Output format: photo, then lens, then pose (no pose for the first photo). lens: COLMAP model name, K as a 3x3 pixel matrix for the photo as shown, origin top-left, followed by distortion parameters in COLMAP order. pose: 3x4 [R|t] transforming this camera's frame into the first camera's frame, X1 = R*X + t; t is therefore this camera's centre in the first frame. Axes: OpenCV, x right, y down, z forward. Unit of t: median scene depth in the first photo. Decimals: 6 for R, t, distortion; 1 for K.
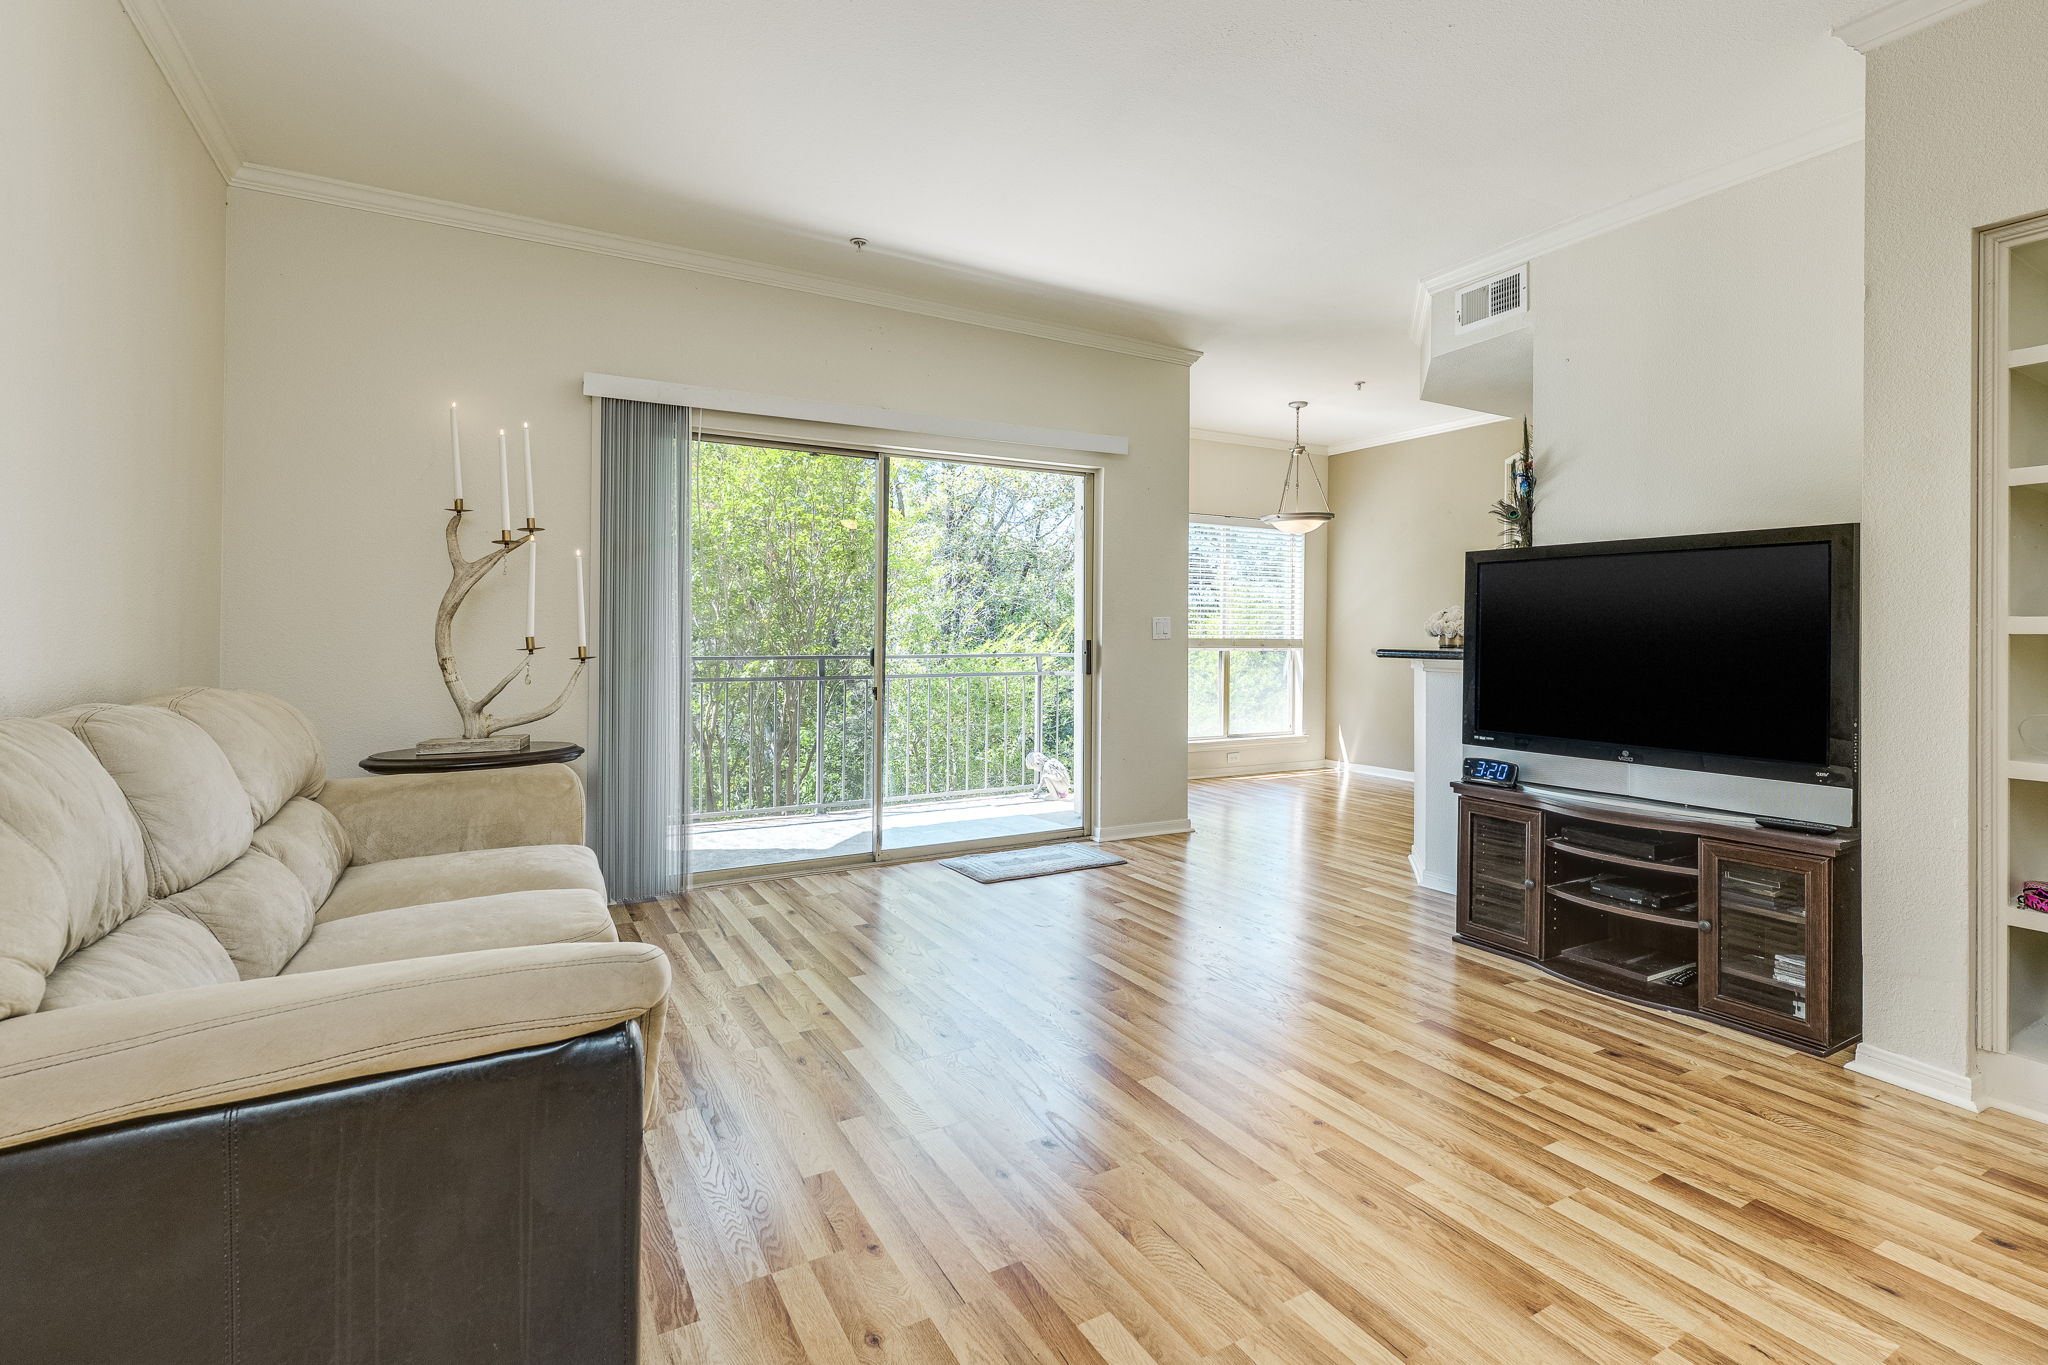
lens RADIAL K [[971.7, 0, 1076.2], [0, 971.7, 627.8], [0, 0, 1]] dist [0.001114, -0.000555]
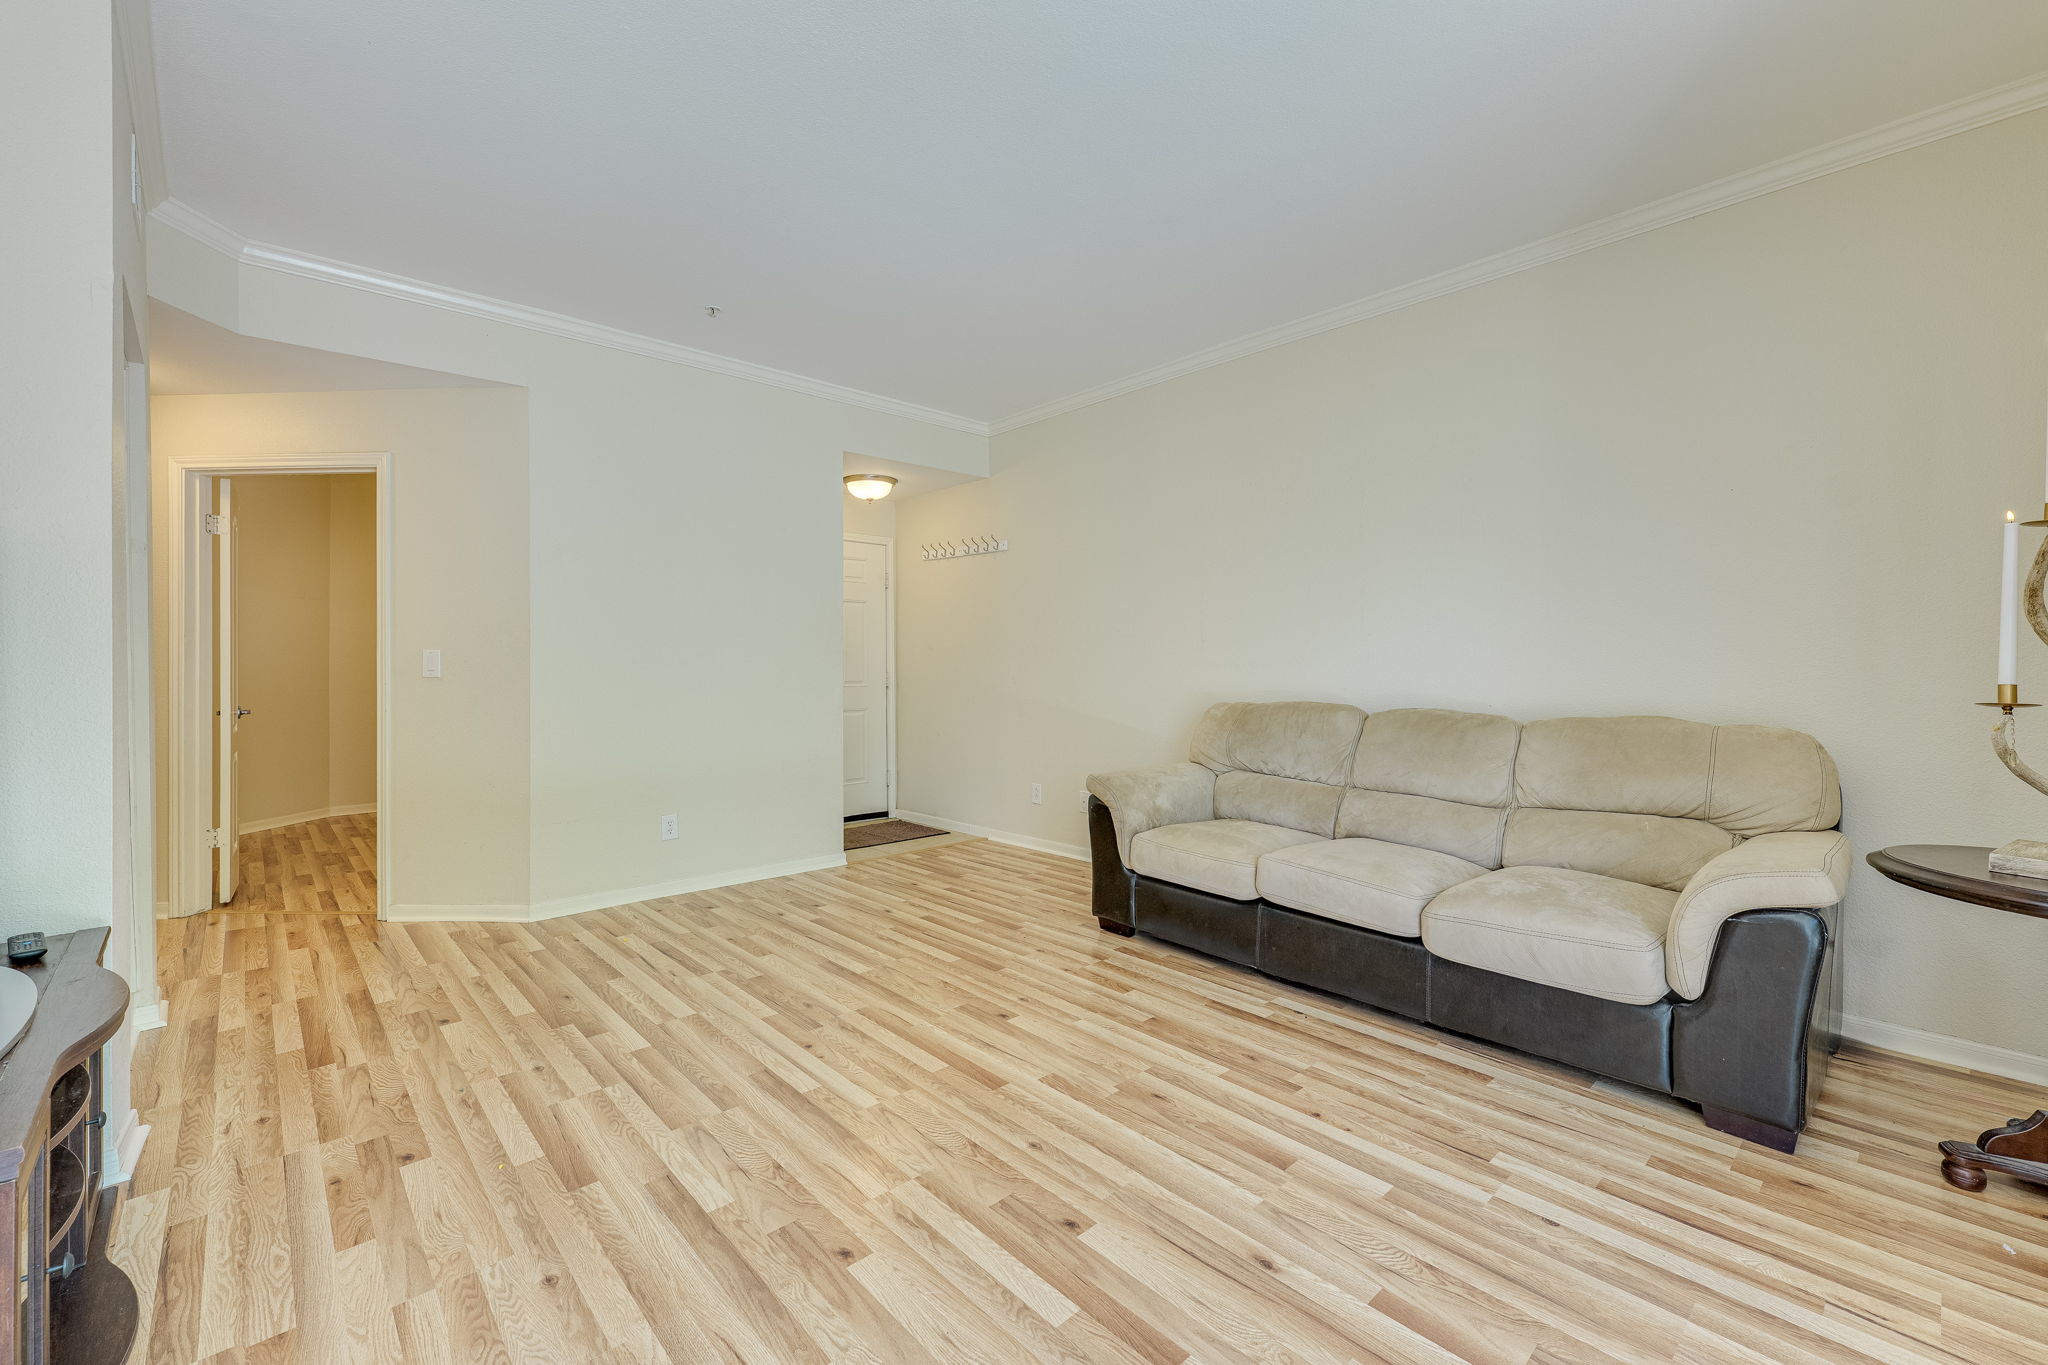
lens RADIAL K [[841.9, 0, 1023.4], [0, 841.9, 654.3], [0, 0, 1]] dist [0.000661, -0.000441]
pose [[-0.978931, -0.007037, -0.204072, 0.167772], [-0.001904, 0.999677, -0.025338, 0.006627], [0.204185, -0.024415, -0.978628, 1.830595]]
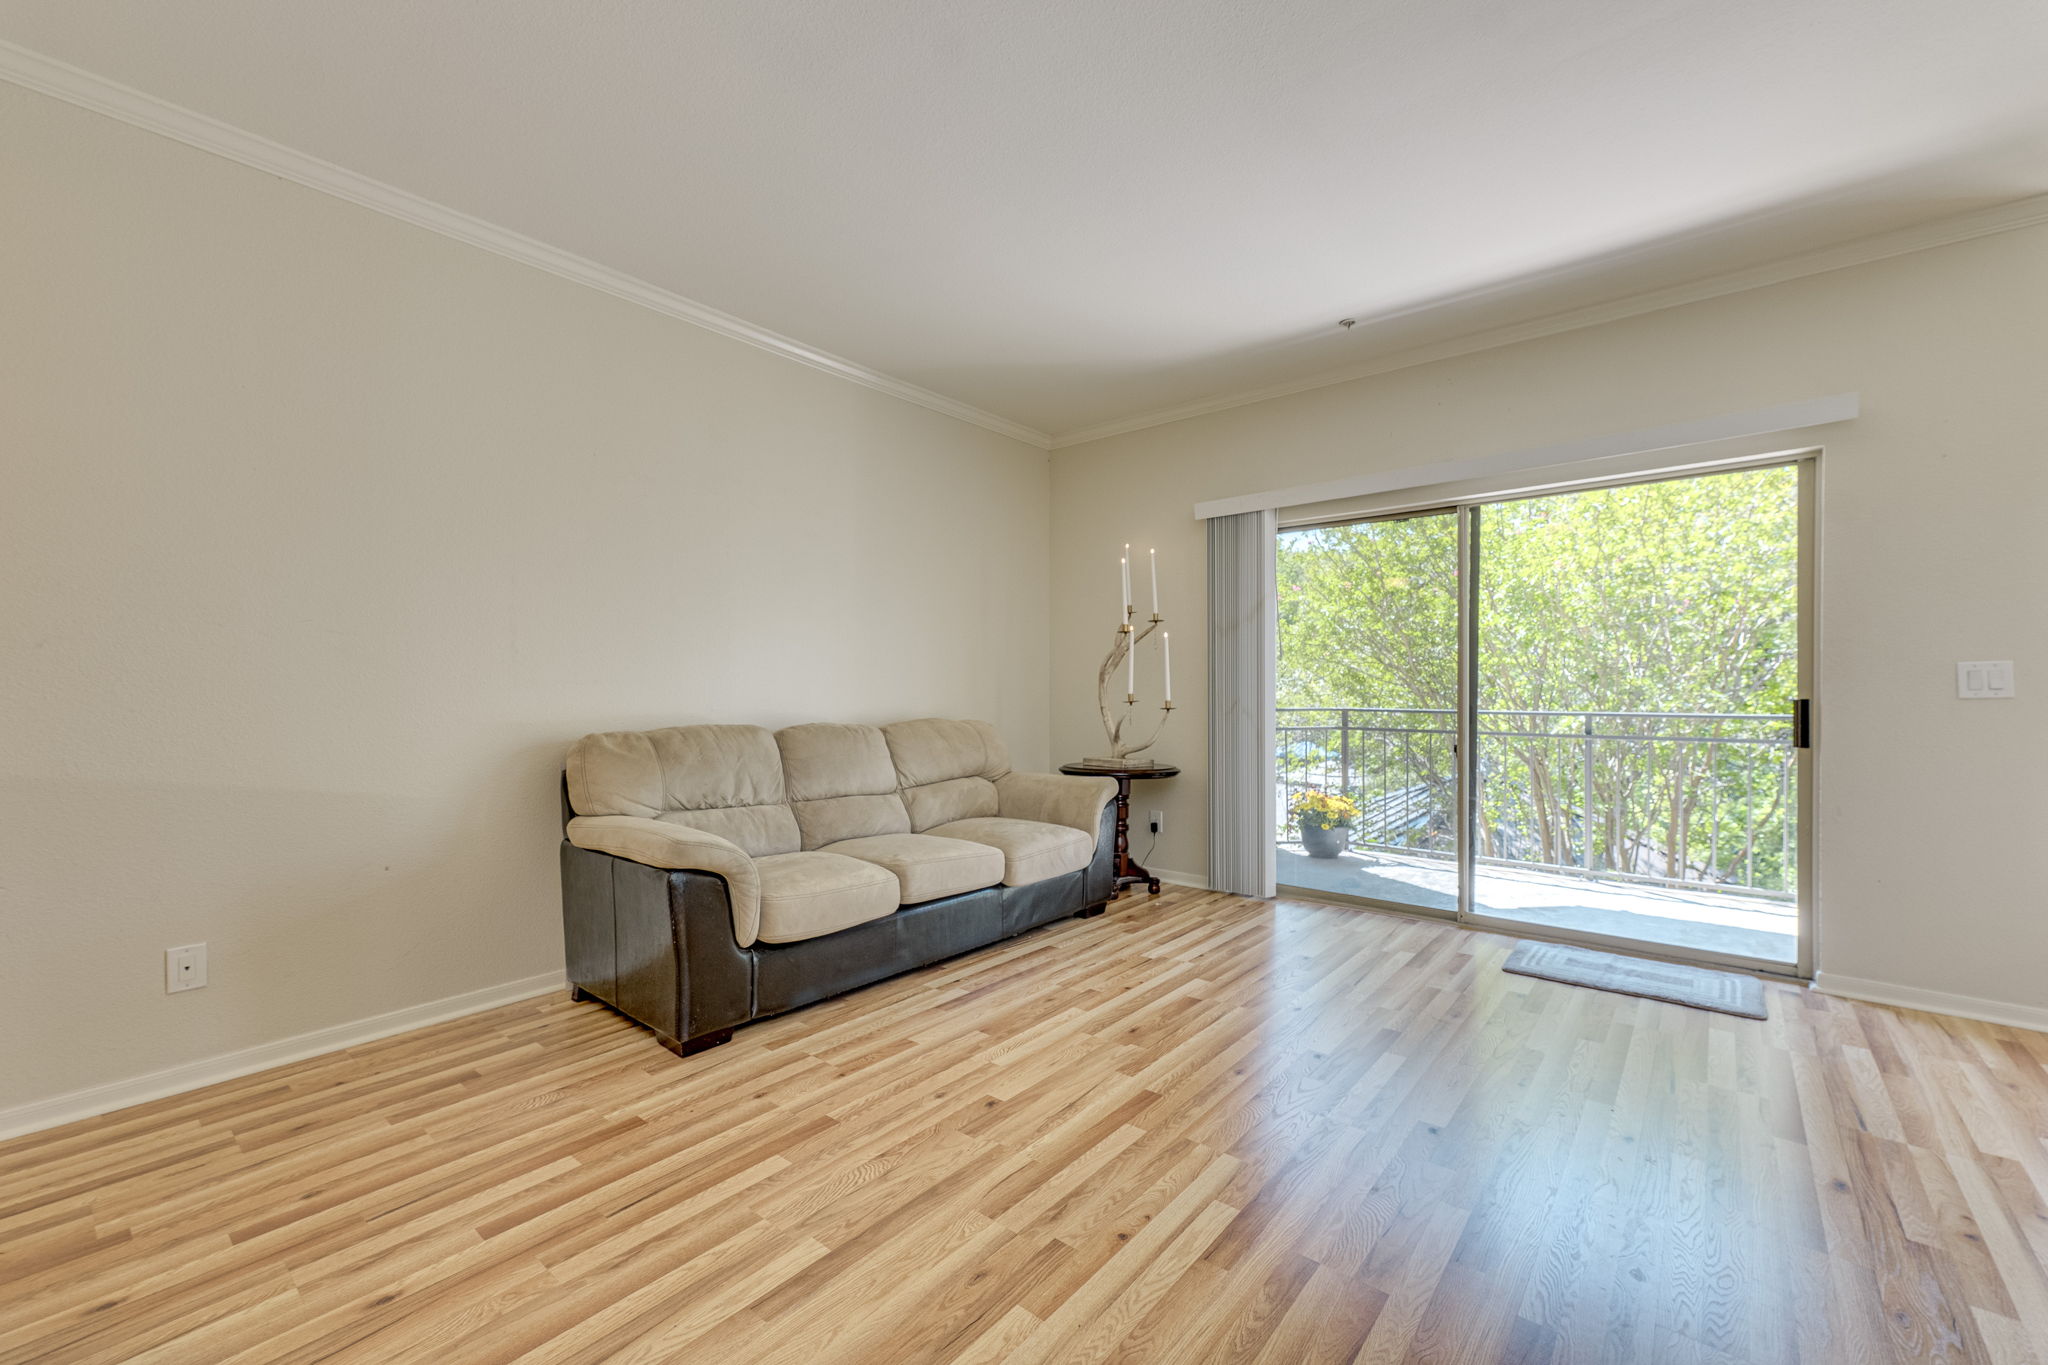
lens RADIAL K [[829.1, 0, 1024.0], [0, 829.1, 682.5], [0, 0, 1]] dist [0.008439, -0.000110]
pose [[0.329382, -0.010114, -0.944142, 0.799513], [0.011765, 0.999909, -0.006607, -0.001840], [0.944123, -0.008932, 0.329471, 0.555210]]
